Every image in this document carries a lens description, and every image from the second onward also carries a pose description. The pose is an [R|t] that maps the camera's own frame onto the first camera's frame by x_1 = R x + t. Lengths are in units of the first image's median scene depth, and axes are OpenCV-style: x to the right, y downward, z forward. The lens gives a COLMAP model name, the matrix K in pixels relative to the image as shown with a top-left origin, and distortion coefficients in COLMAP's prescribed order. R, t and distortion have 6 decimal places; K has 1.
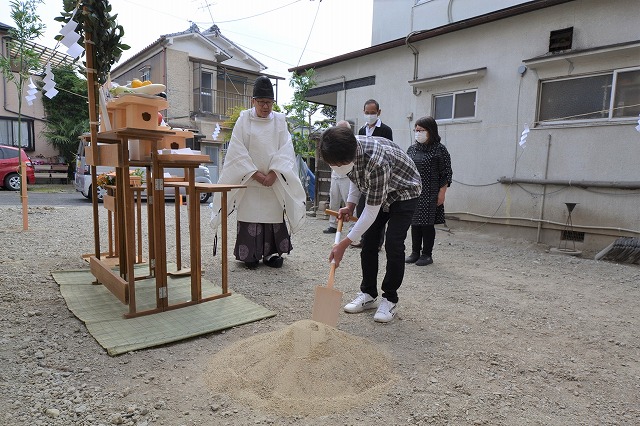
lens RADIAL K [[407.2, 0, 326.9], [0, 407.2, 223.1], [0, 0, 1]] dist [0.000533, -0.009967]
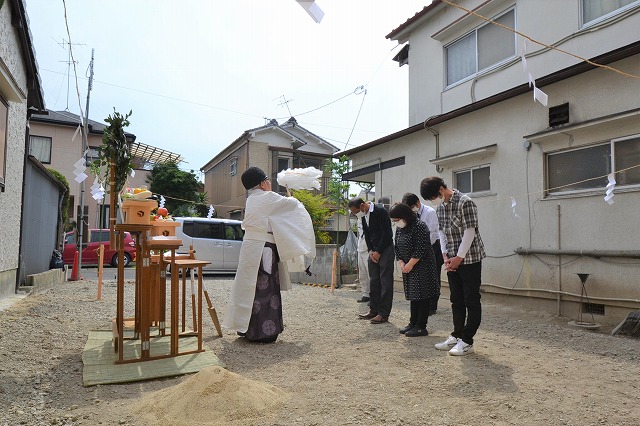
lens RADIAL K [[414.6, 0, 327.0], [0, 414.6, 223.8], [0, 0, 1]] dist [0.000055, -0.007187]
pose [[0.974599, -0.035498, -0.221127, 0.244001], [-0.003804, 0.984592, -0.174825, 0.008910], [0.223926, 0.171225, 0.959447, -0.106566]]
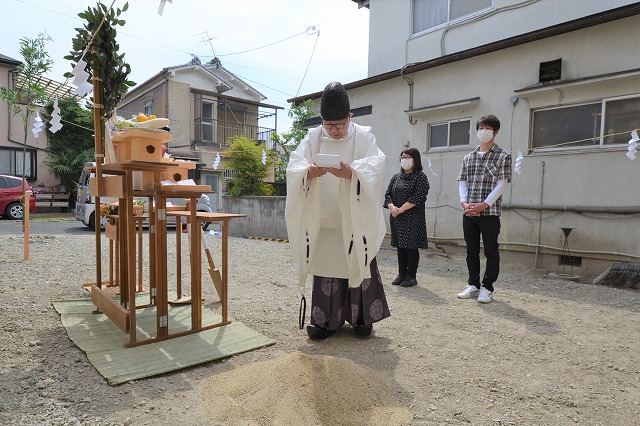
lens RADIAL K [[407.2, 0, 326.9], [0, 407.2, 223.1], [0, 0, 1]] dist [0.000533, -0.009967]
pose [[0.999964, -0.008302, 0.001924, 0.000836], [0.008408, 0.997930, -0.063764, -0.002139], [-0.001391, 0.063778, 0.997963, -0.011050]]
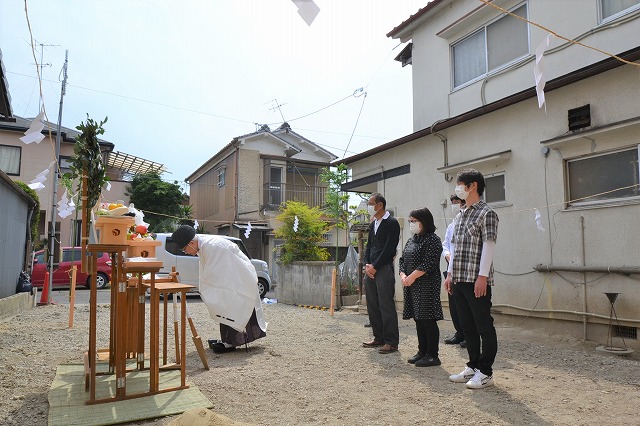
lens RADIAL K [[453.2, 0, 327.5], [0, 453.2, 223.6], [0, 0, 1]] dist [-0.000788, -0.004025]
pose [[0.975825, -0.052123, -0.212248, 0.236232], [0.007499, 0.978558, -0.205835, 0.000307], [0.218426, 0.199267, 0.955292, -0.089287]]
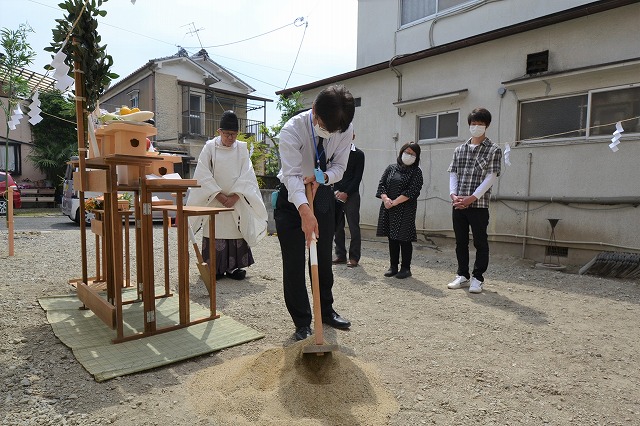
lens RADIAL K [[407.2, 0, 326.9], [0, 407.2, 223.1], [0, 0, 1]] dist [0.000533, -0.009967]
pose [[0.999555, -0.017350, 0.024278, 0.004820], [0.018457, 0.998765, -0.046137, -0.002317], [-0.023447, 0.046564, 0.998640, -0.010120]]
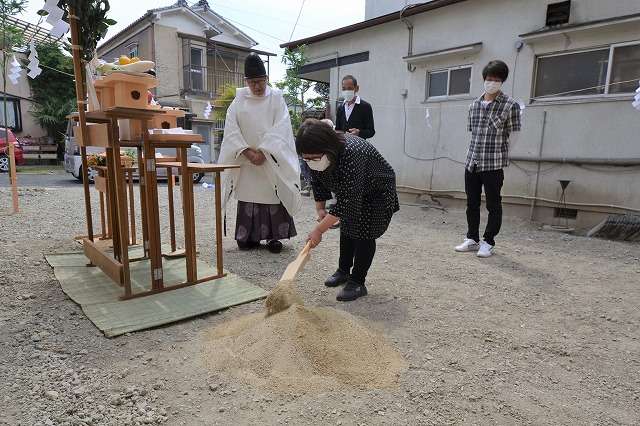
lens RADIAL K [[407.2, 0, 326.9], [0, 407.2, 223.1], [0, 0, 1]] dist [0.000533, -0.009967]
pose [[0.999852, -0.009532, 0.014289, -0.001436], [0.008787, 0.998646, 0.051274, -0.000803], [-0.014758, -0.051141, 0.998582, 0.002670]]
